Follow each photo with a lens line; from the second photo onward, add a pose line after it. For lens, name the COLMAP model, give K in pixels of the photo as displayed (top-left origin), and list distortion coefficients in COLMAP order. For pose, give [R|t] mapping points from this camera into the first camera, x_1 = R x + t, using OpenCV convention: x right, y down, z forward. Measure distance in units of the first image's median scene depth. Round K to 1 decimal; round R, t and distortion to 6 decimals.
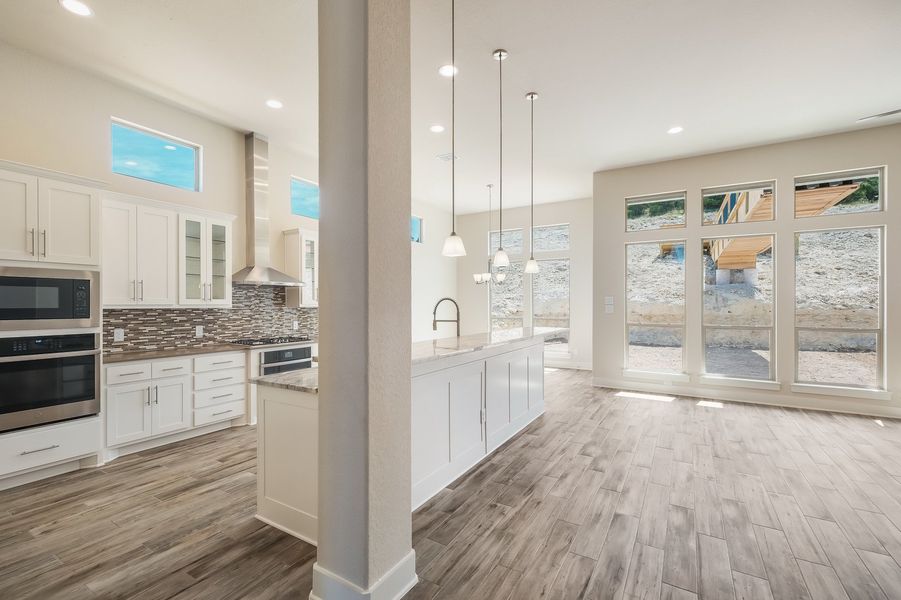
lens RADIAL K [[393.3, 0, 447.9], [0, 393.3, 303.1], [0, 0, 1]] dist [0.000589, -0.000038]
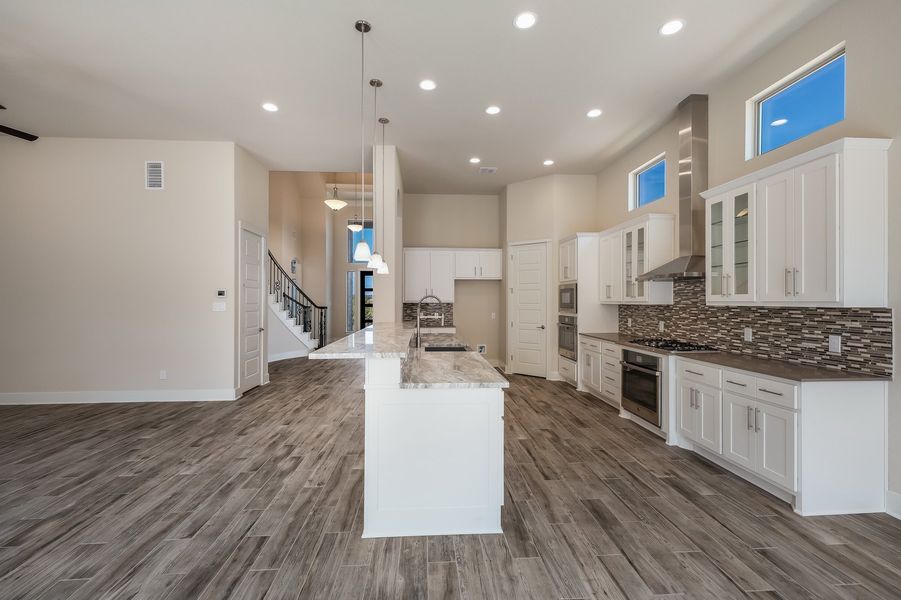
lens RADIAL K [[392.2, 0, 450.5], [0, 392.2, 300.0], [0, 0, 1]] dist [0.002919, 0.000128]
pose [[-0.816862, -0.001528, -0.576831, 0.488612], [0.001155, 0.999990, -0.004284, 0.003713], [0.576832, -0.004166, -0.816852, 1.638095]]
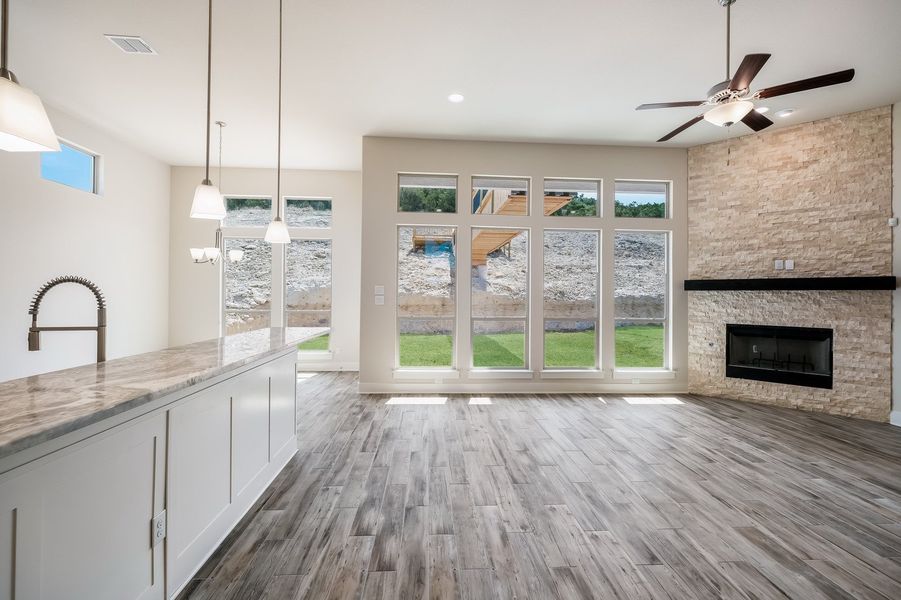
lens RADIAL K [[391.4, 0, 450.2], [0, 391.4, 290.3], [0, 0, 1]] dist [0.003381, 0.000538]
pose [[0.822679, 0.014996, 0.568308, 0.084800], [-0.011158, 0.999885, -0.010232, 0.001208], [-0.568397, 0.002077, 0.822752, 0.329875]]
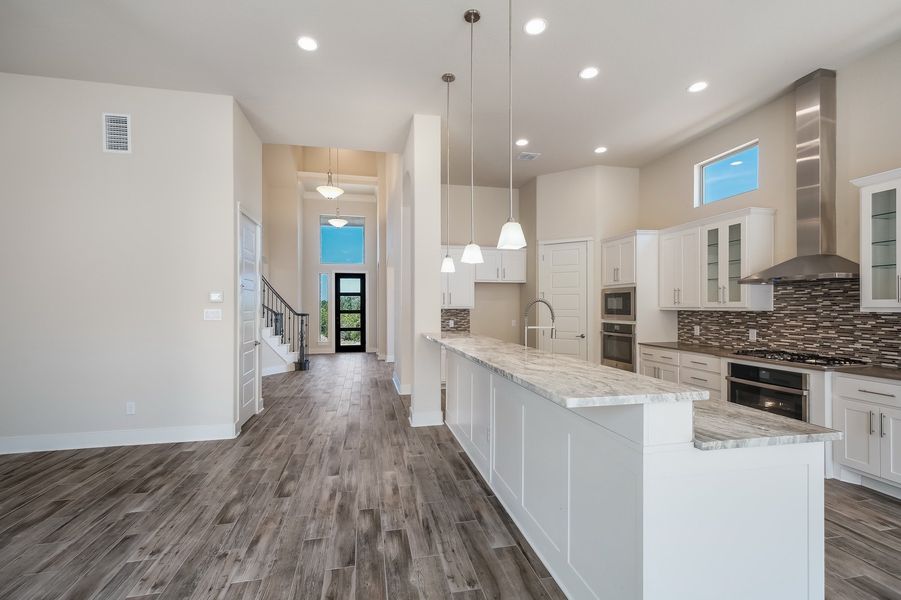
lens RADIAL K [[398.0, 0, 447.7], [0, 398.0, 306.3], [0, 0, 1]] dist [0.006304, 0.000736]
pose [[-0.728313, -0.000646, -0.685244, 0.612616], [0.001877, 0.999994, -0.002937, 0.002895], [0.685242, -0.003425, -0.728307, 1.272414]]
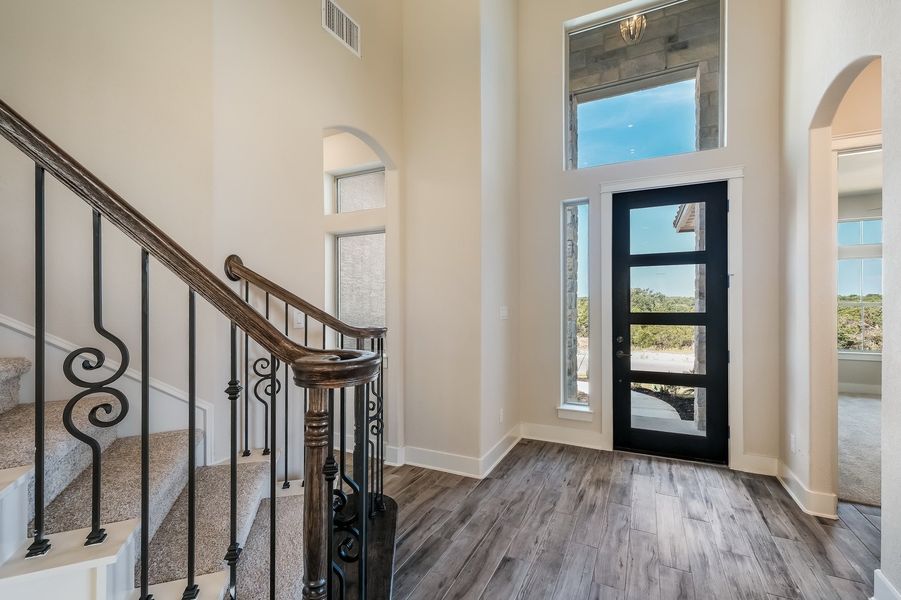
lens RADIAL K [[392.2, 0, 450.5], [0, 392.2, 300.0], [0, 0, 1]] dist [0.002919, 0.000128]
pose [[-0.996667, 0.001590, -0.081567, -0.273422], [0.001874, 0.999992, -0.003405, -0.004002], [0.081561, -0.003546, -0.996662, -0.419652]]
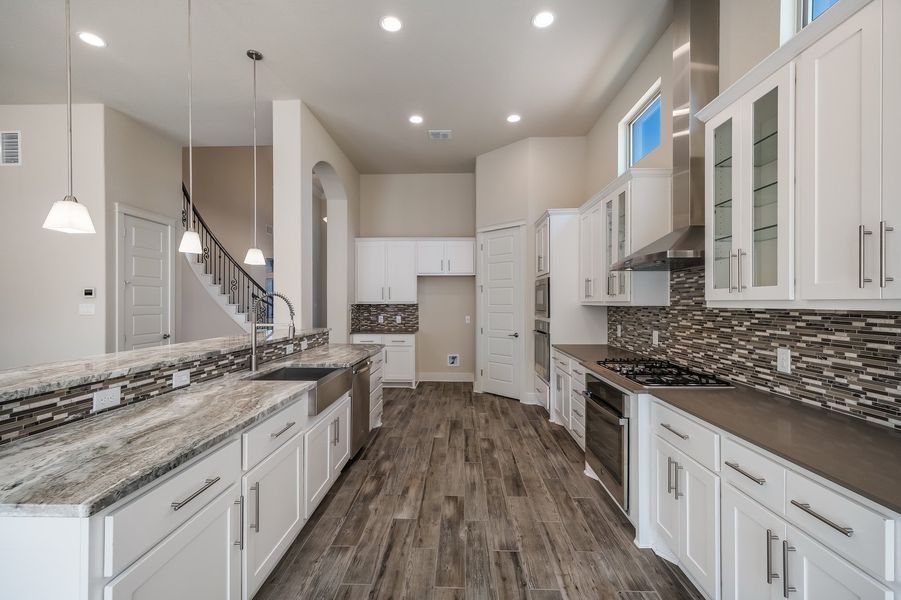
lens RADIAL K [[390.5, 0, 448.7], [0, 390.5, 302.3], [0, 0, 1]] dist [0.003196, 0.000641]
pose [[-0.871110, 0.000601, -0.491087, 0.057412], [0.001970, 0.999995, -0.002271, 0.006568], [0.491084, -0.002945, -0.871108, 1.527612]]
